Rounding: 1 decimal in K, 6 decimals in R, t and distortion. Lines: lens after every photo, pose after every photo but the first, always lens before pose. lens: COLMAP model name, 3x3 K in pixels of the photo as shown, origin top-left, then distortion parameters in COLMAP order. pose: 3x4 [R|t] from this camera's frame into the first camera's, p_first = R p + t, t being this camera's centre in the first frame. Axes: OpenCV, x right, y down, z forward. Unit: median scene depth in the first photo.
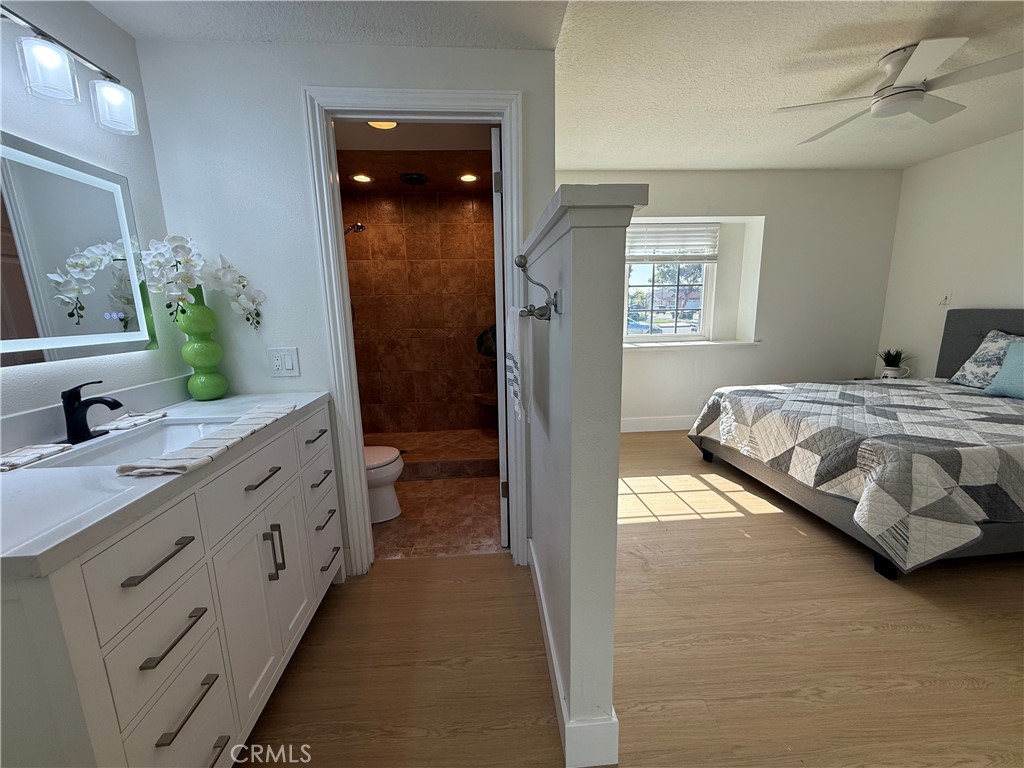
lens RADIAL K [[411.0, 0, 509.8], [0, 411.0, 386.3], [0, 0, 1]] dist [0.000063, 0.000055]
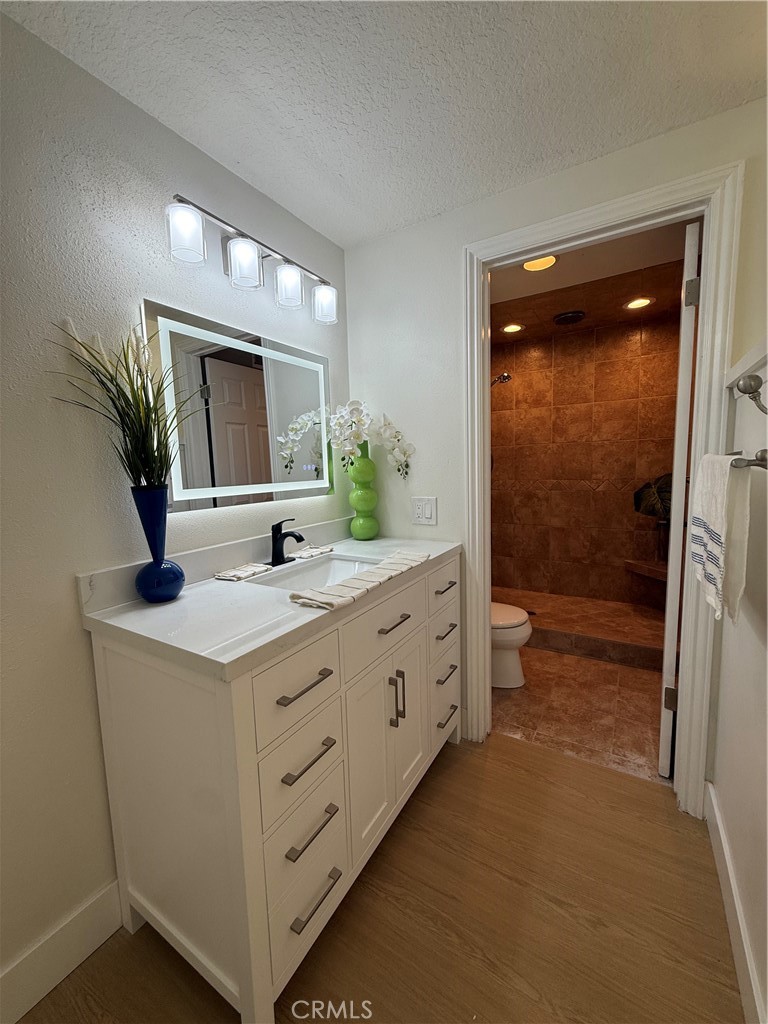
lens RADIAL K [[411.0, 0, 382.1], [0, 411.0, 512.5], [0, 0, 1]] dist [0.000063, 0.000055]
pose [[0.815706, 0.061809, -0.575155, -0.034402], [-0.094389, 0.995171, -0.026921, -0.016112], [0.570714, 0.076248, 0.817601, 0.082410]]
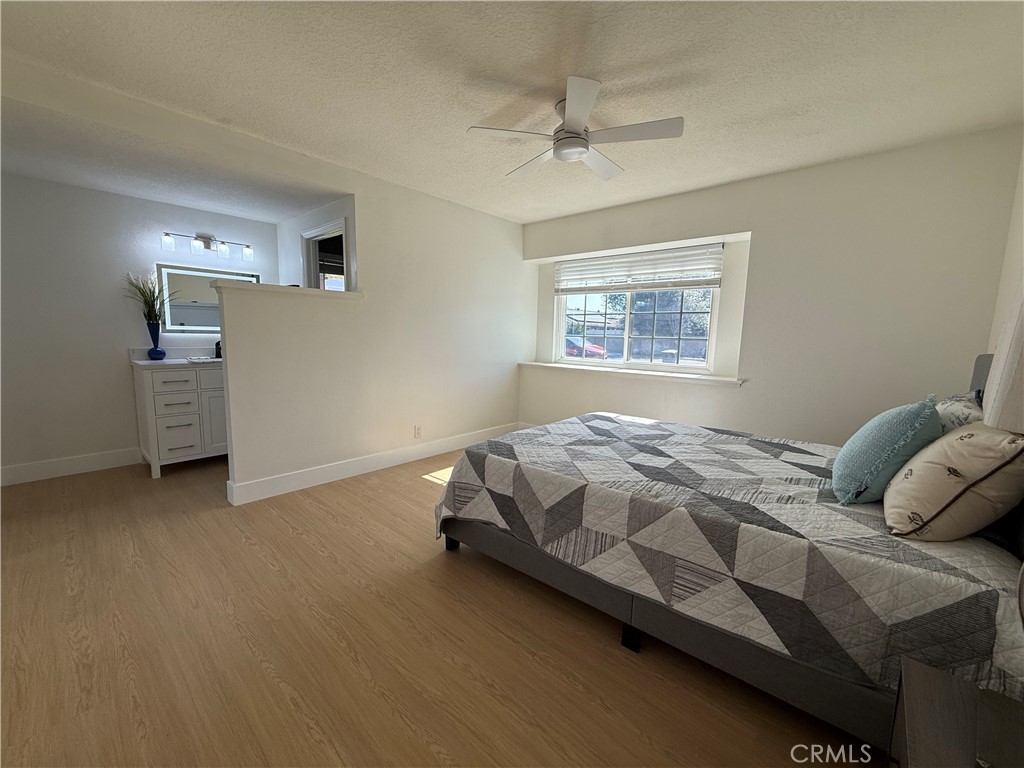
lens RADIAL K [[411.1, 0, 514.6], [0, 411.1, 385.8], [0, 0, 1]] dist [0.001125, 0.000166]
pose [[0.698472, 0.127306, -0.704223, 1.981448], [-0.171930, 0.985080, 0.007552, -0.057721], [0.694677, 0.115802, 0.709939, 0.227052]]
